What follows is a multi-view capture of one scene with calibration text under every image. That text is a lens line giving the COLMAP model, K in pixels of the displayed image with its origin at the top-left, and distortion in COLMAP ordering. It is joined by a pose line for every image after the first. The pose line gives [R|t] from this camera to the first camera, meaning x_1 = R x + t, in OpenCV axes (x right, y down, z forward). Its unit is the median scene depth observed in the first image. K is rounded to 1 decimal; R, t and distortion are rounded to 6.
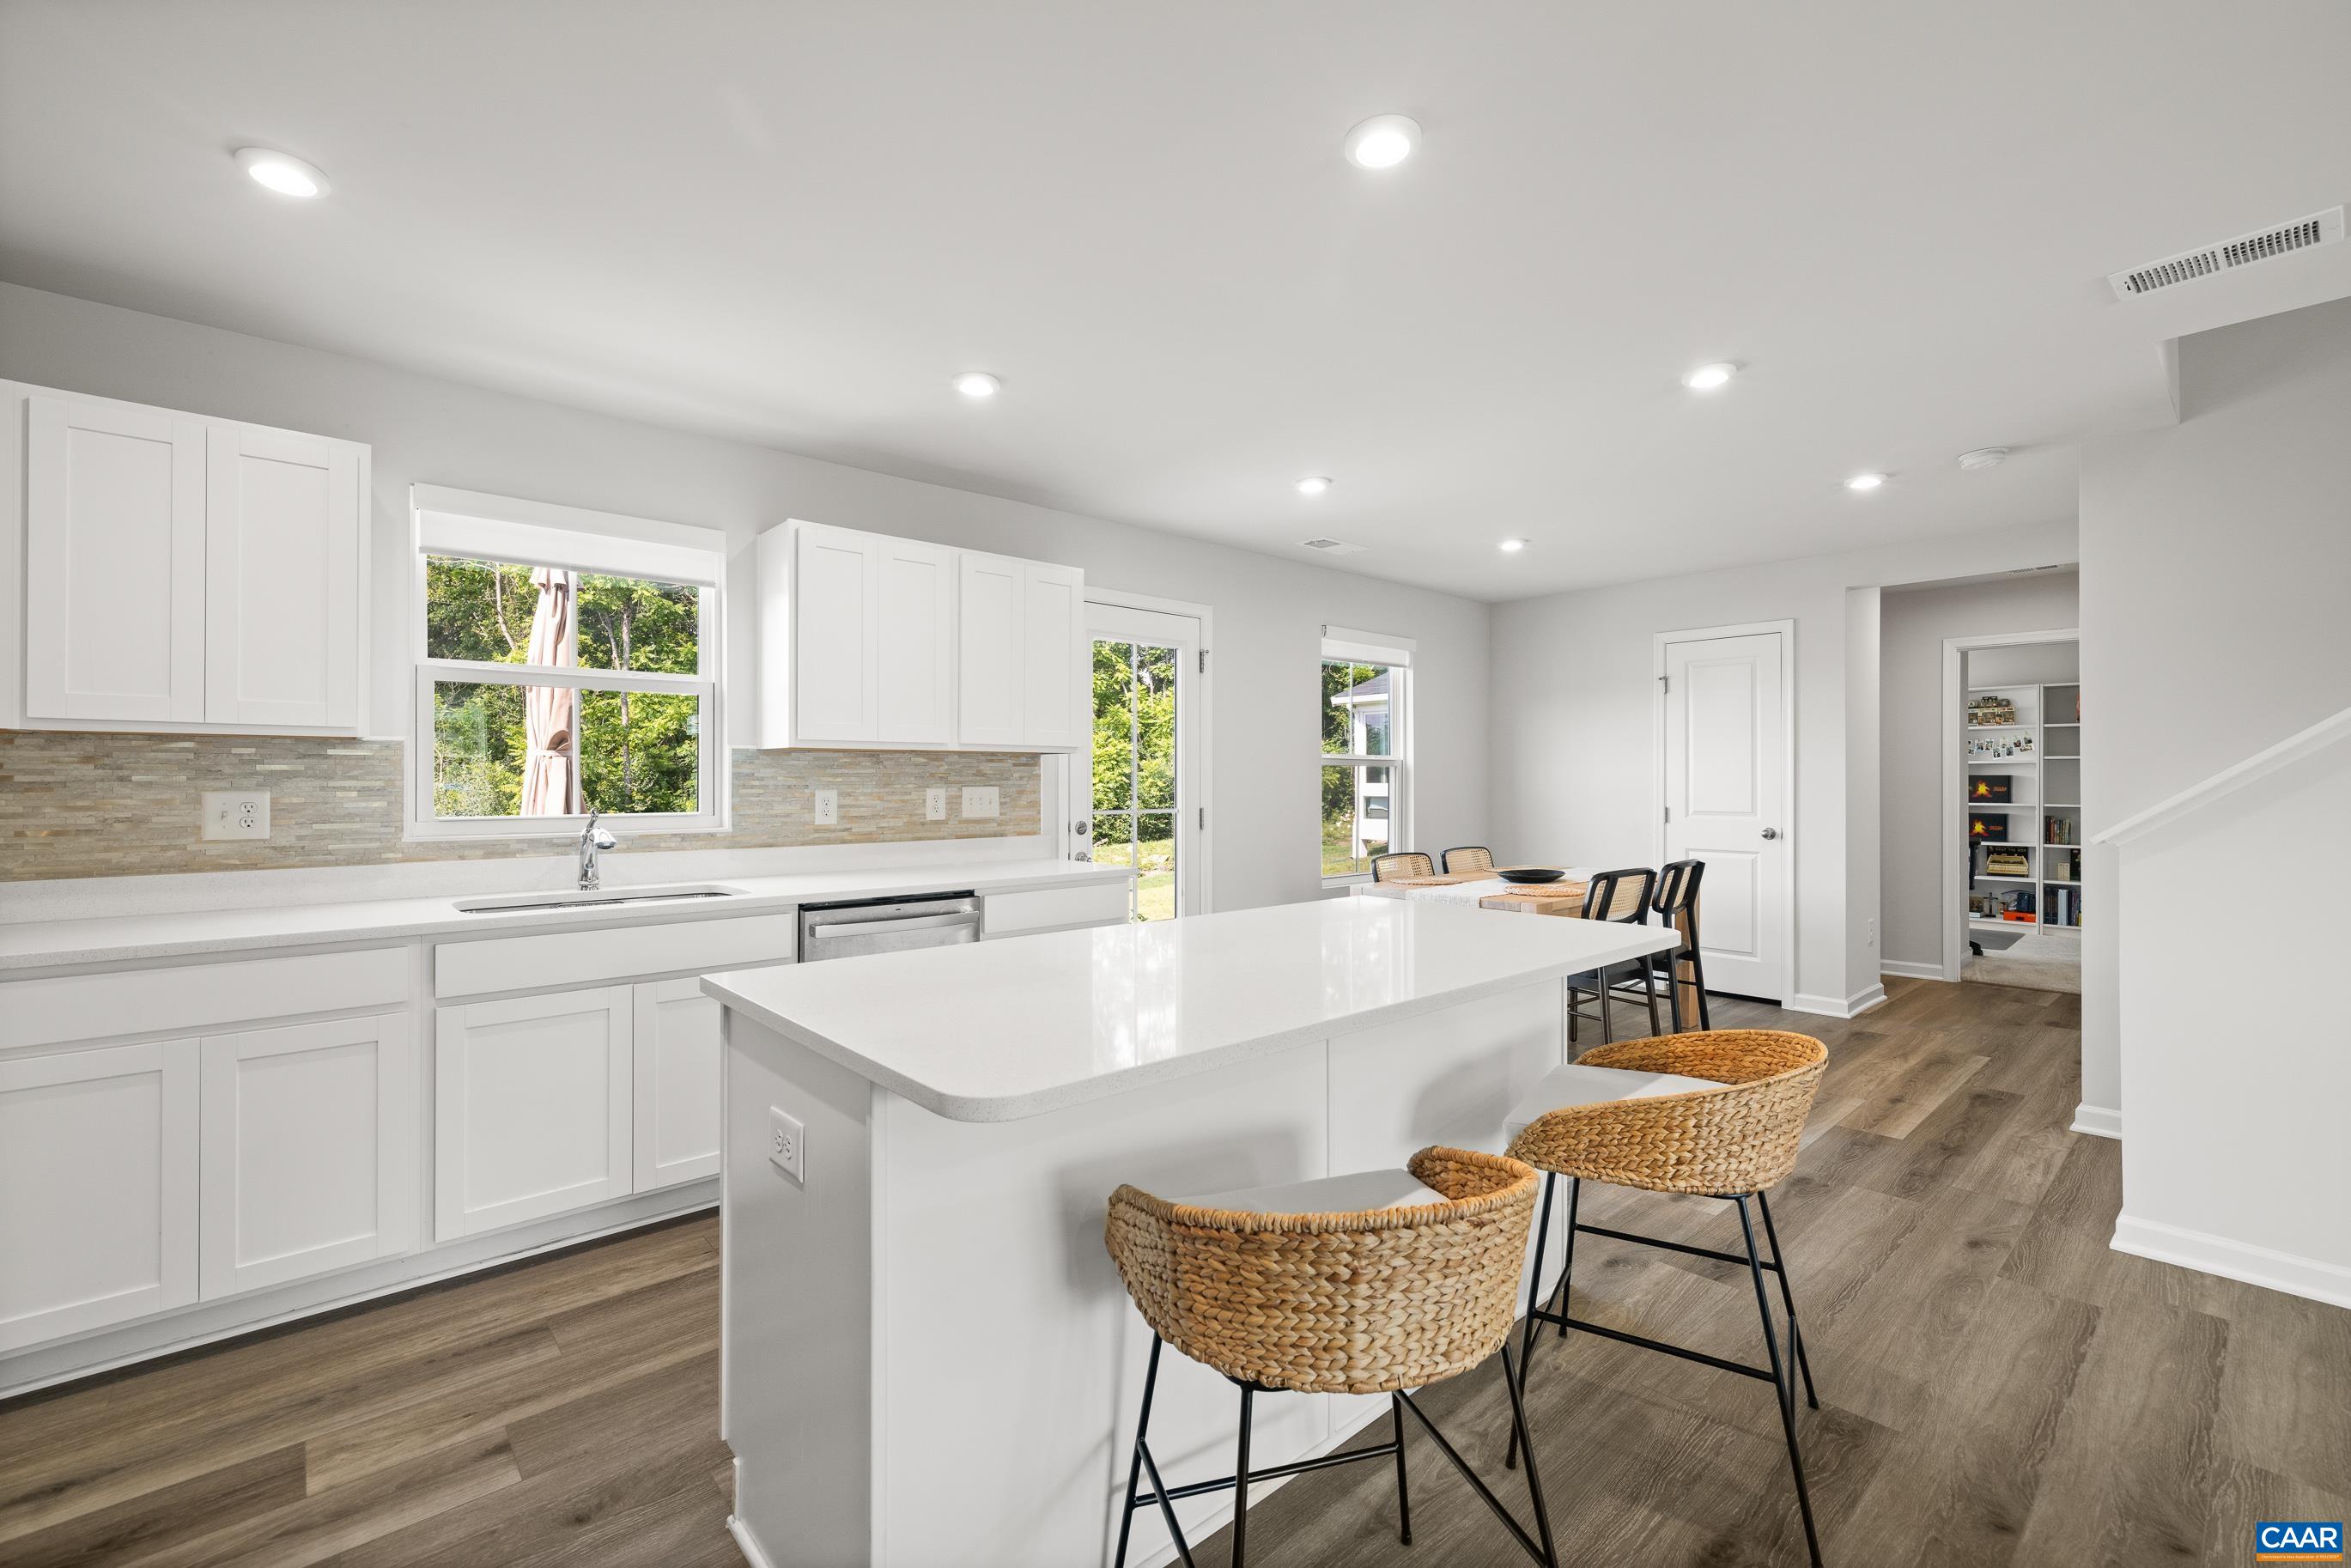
lens RADIAL K [[989.0, 0, 1175.5], [0, 989.0, 784.0], [0, 0, 1]] dist [-0.002171, -0.000360]
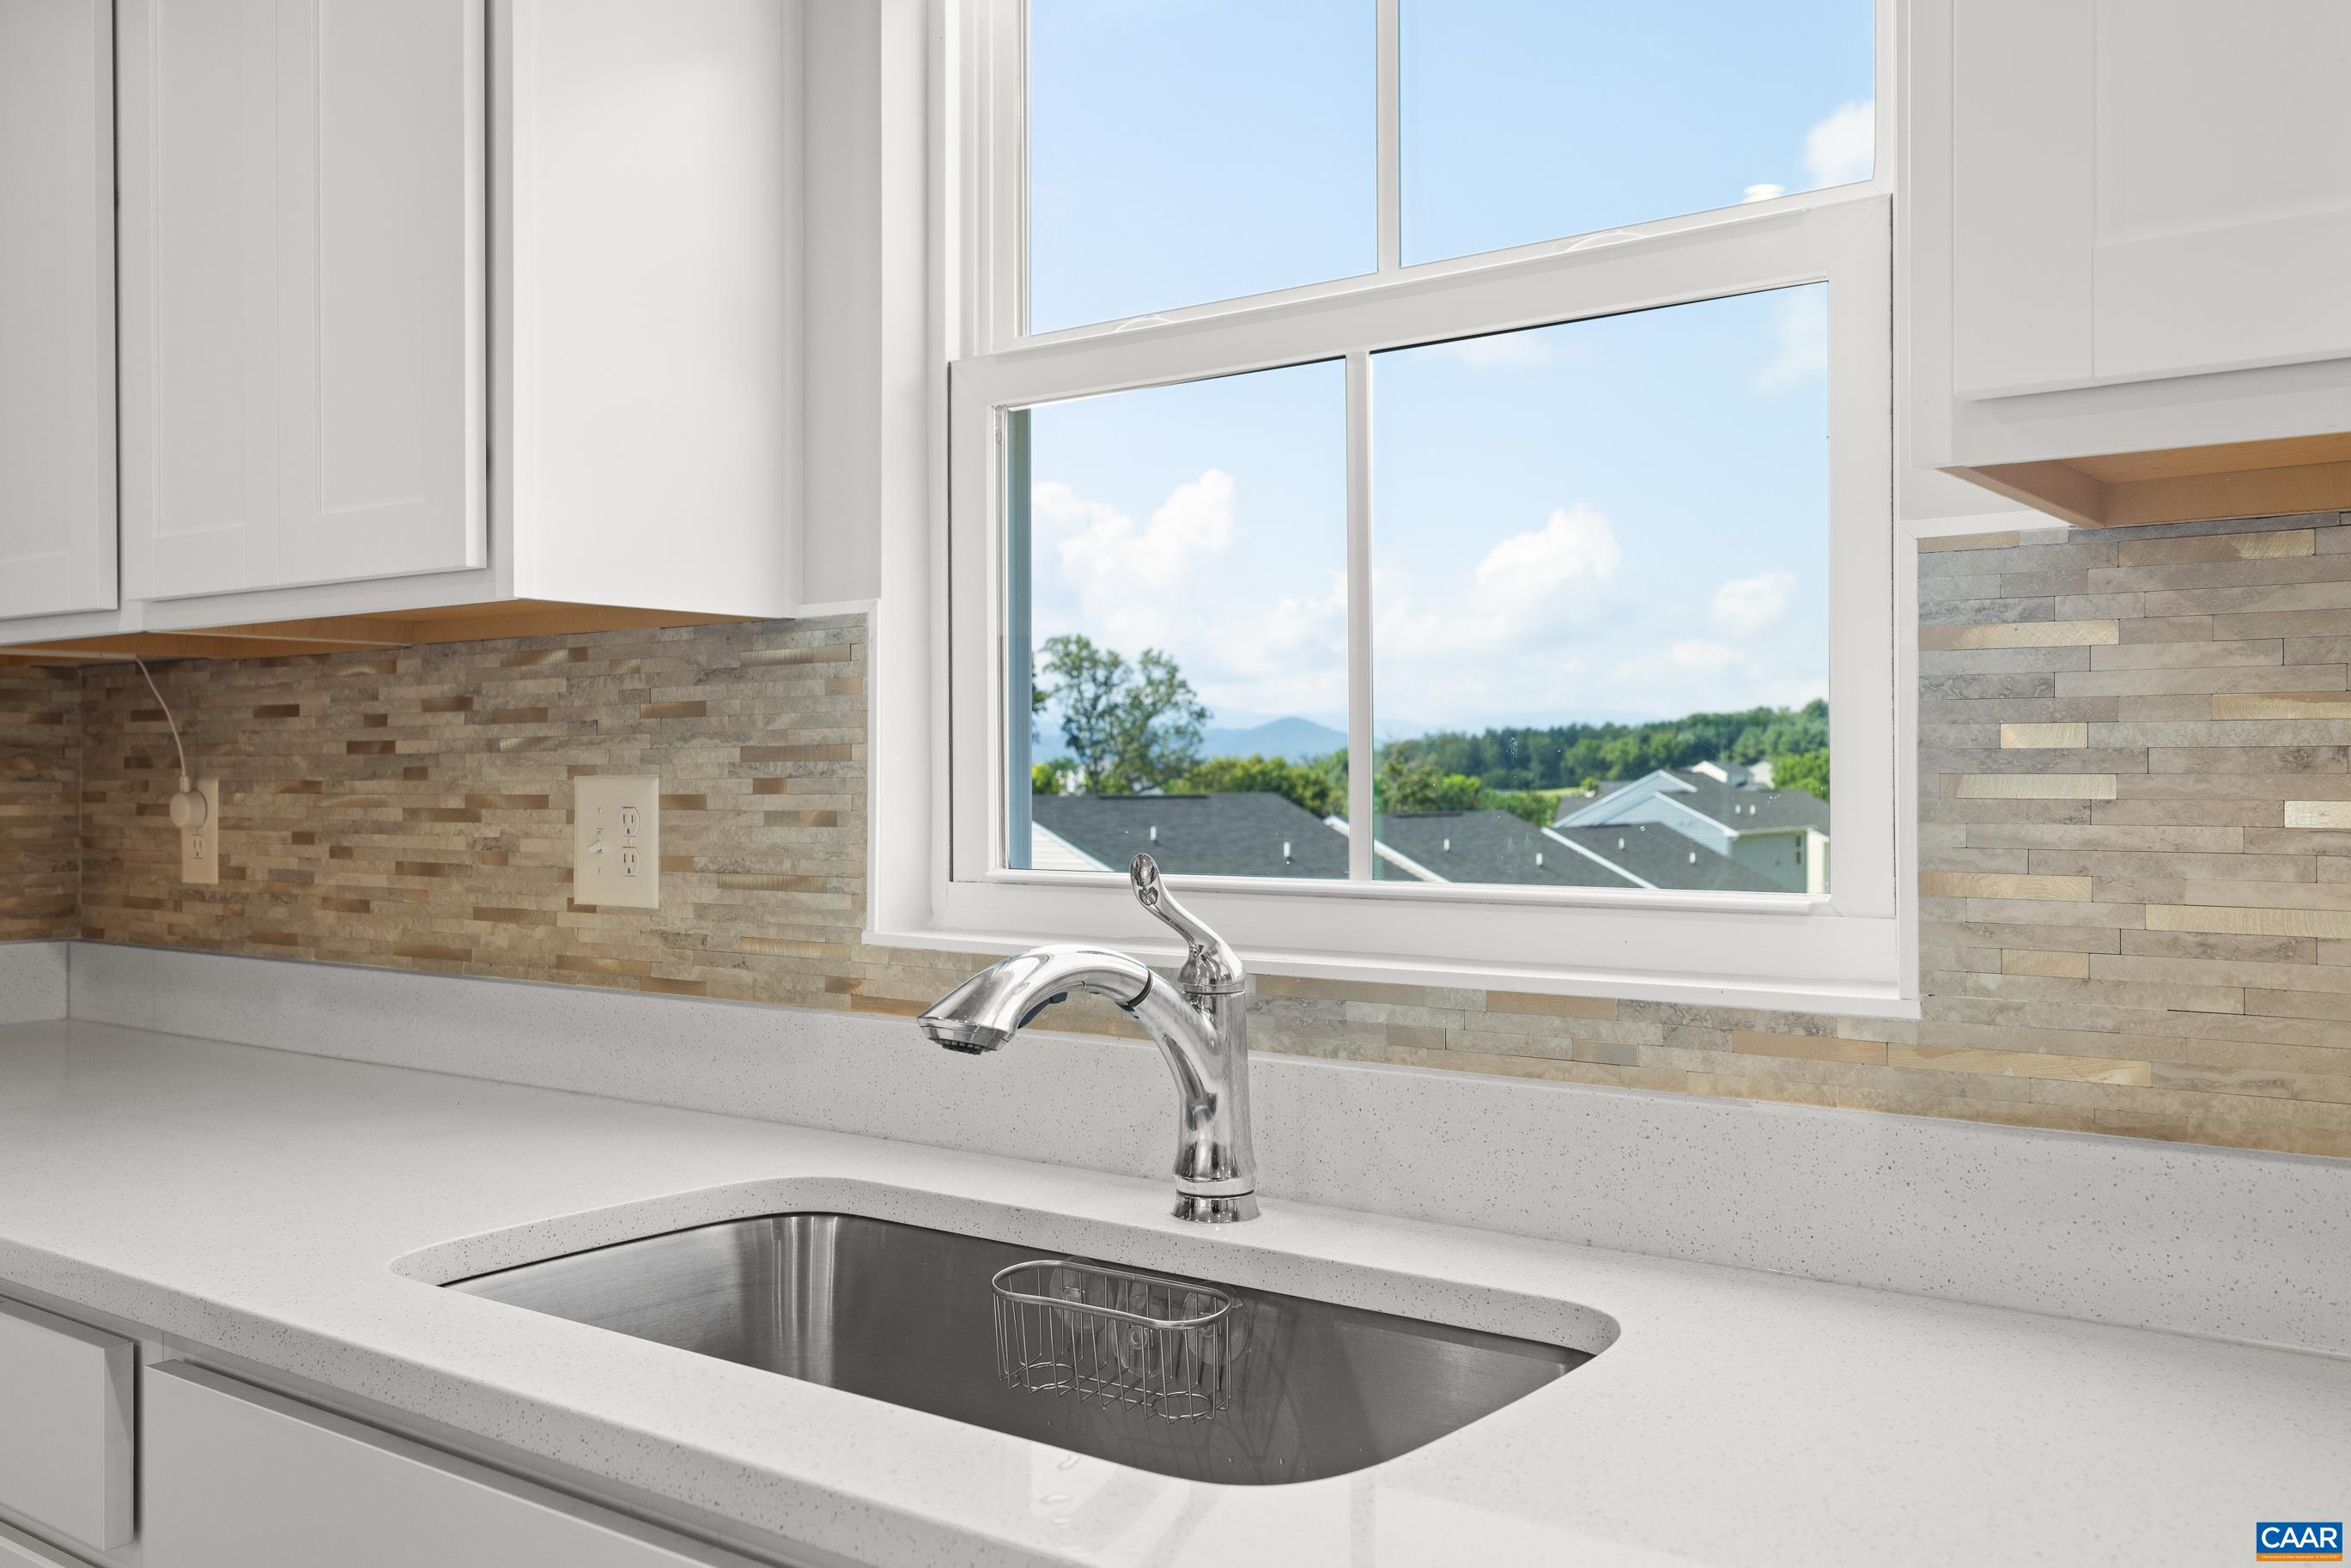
lens RADIAL K [[2017.1, 0, 1175.5], [0, 2017.1, 784.0], [0, 0, 1]] dist [0.009589, 0.004063]
pose [[0.184267, -0.002269, -0.982874, -0.177271], [-0.004773, 0.999983, -0.003204, 0.012450], [0.982865, 0.005282, 0.184253, 1.137551]]
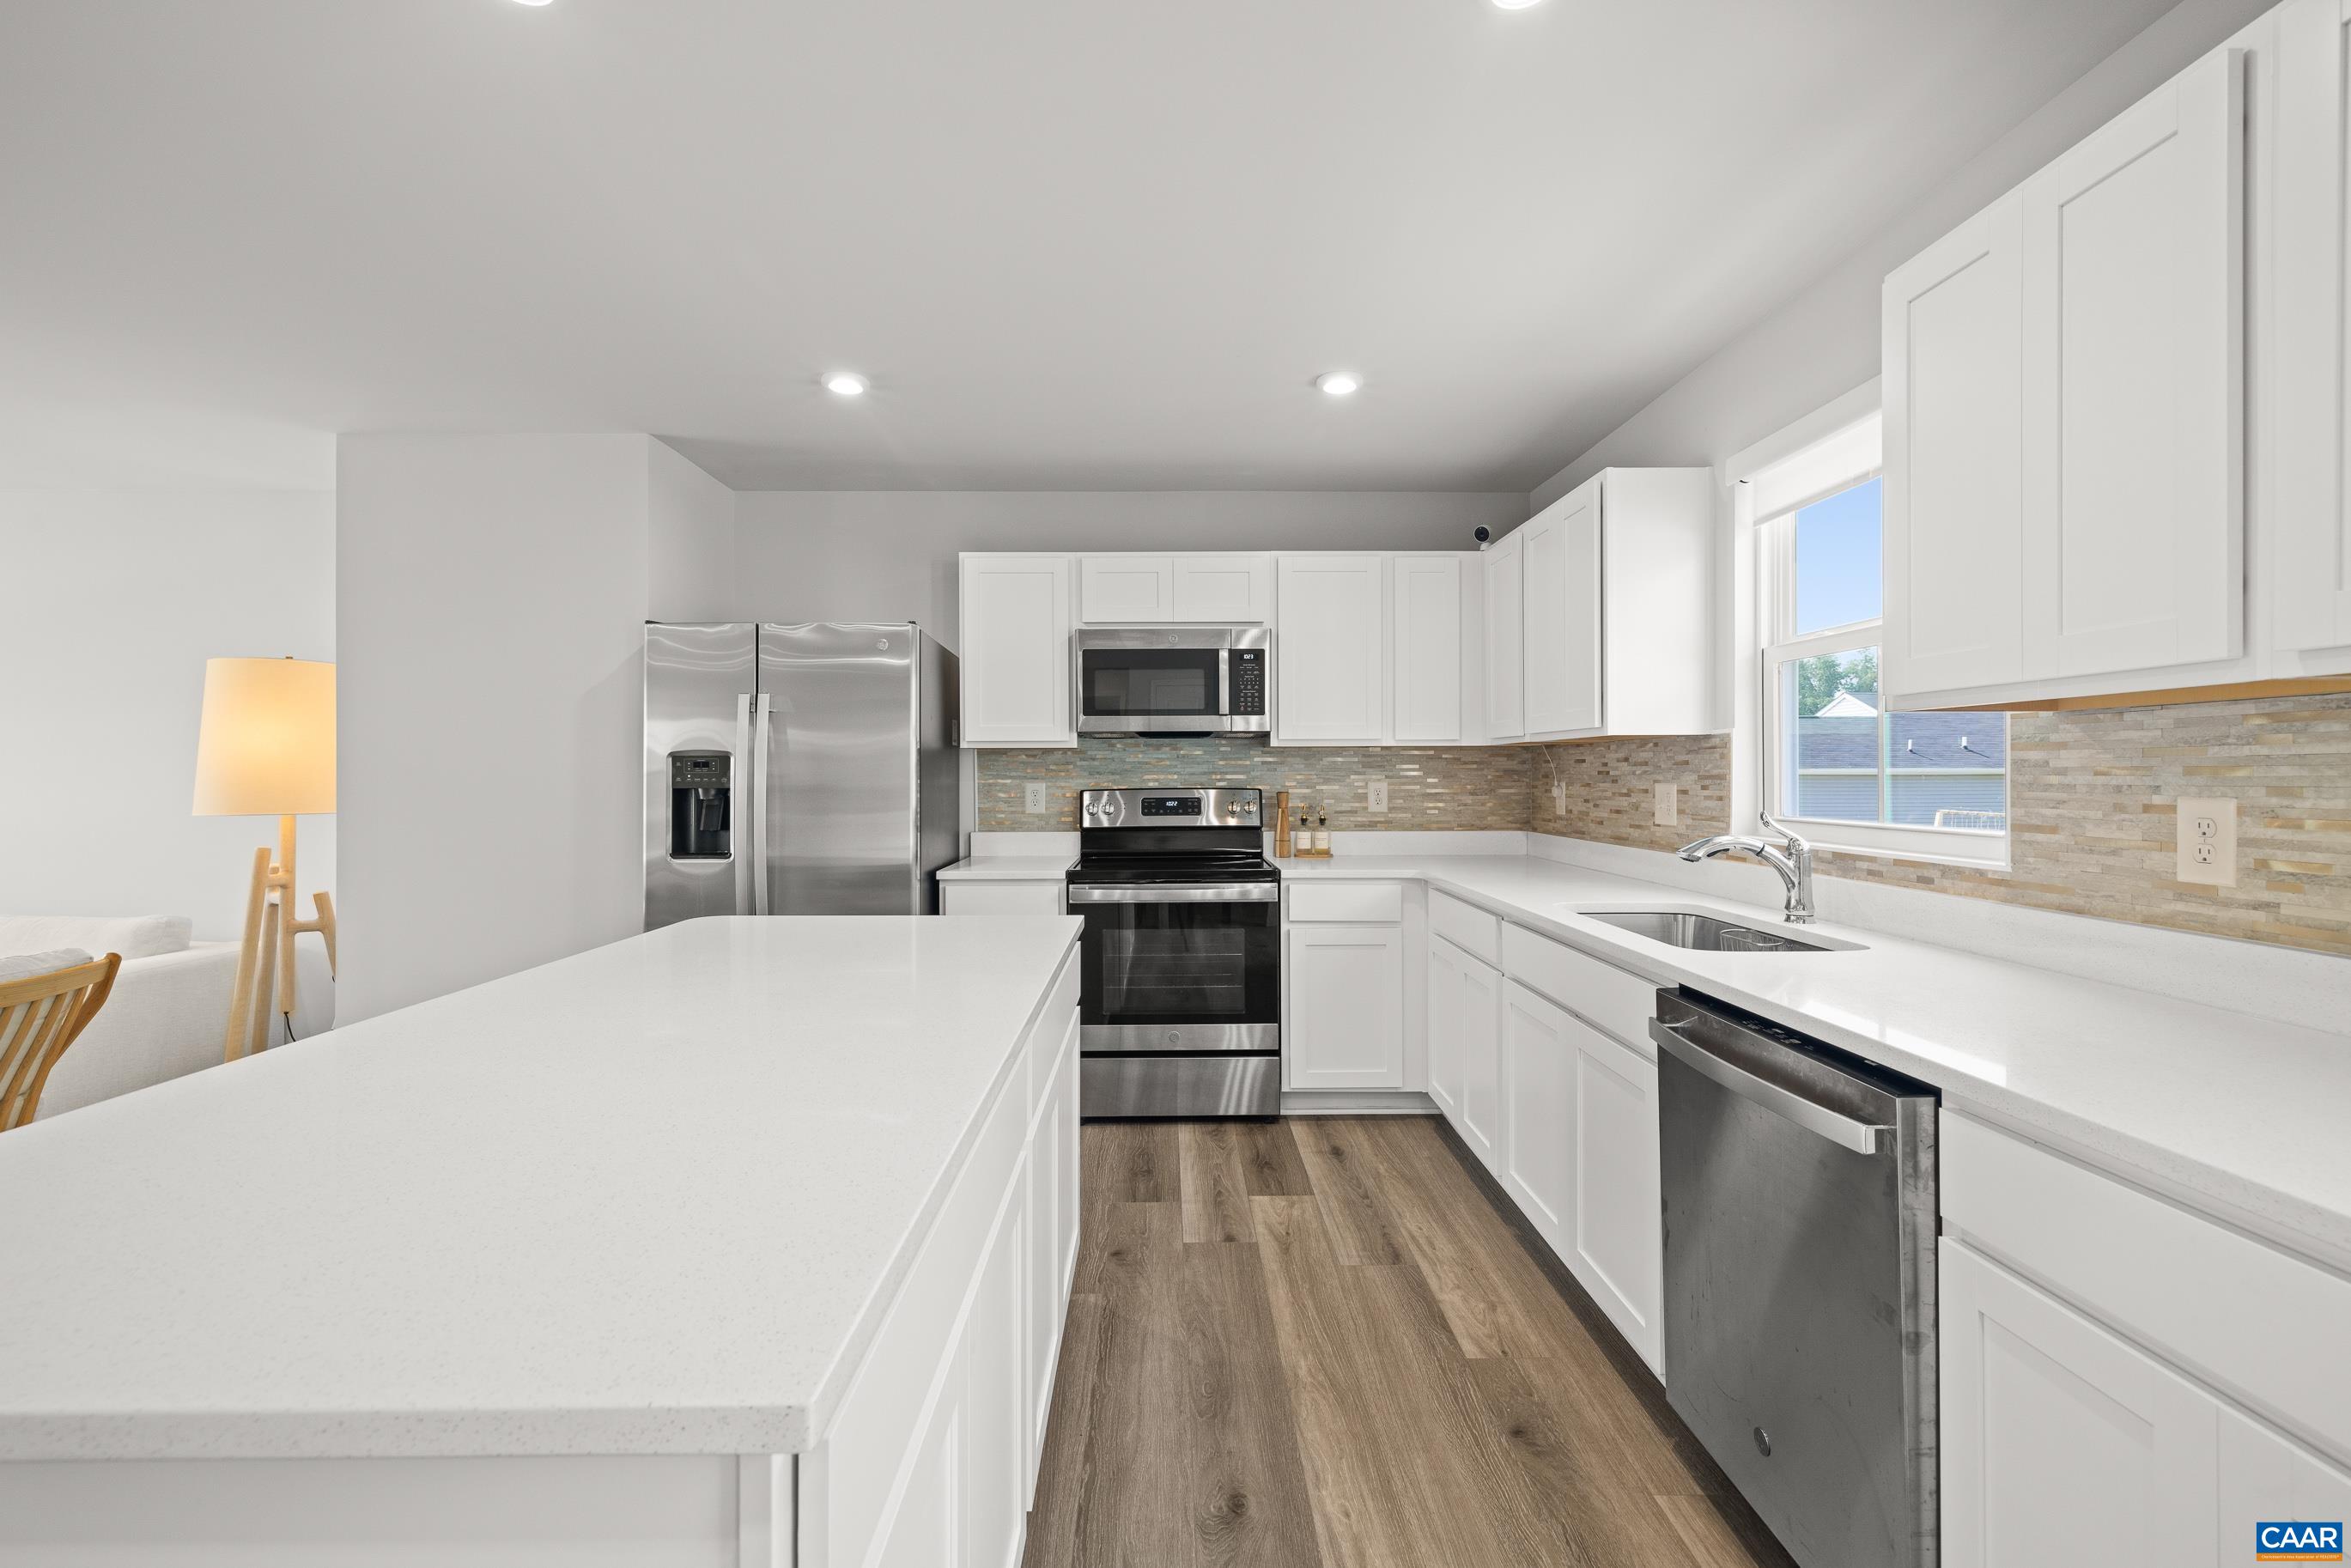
lens RADIAL K [[989.0, 0, 1175.5], [0, 989.0, 784.0], [0, 0, 1]] dist [-0.002171, -0.000360]
pose [[-0.659825, 0.008477, -0.751372, 0.337166], [-0.001190, 0.999923, 0.012326, -0.006325], [0.751419, 0.009027, -0.659764, 1.426574]]
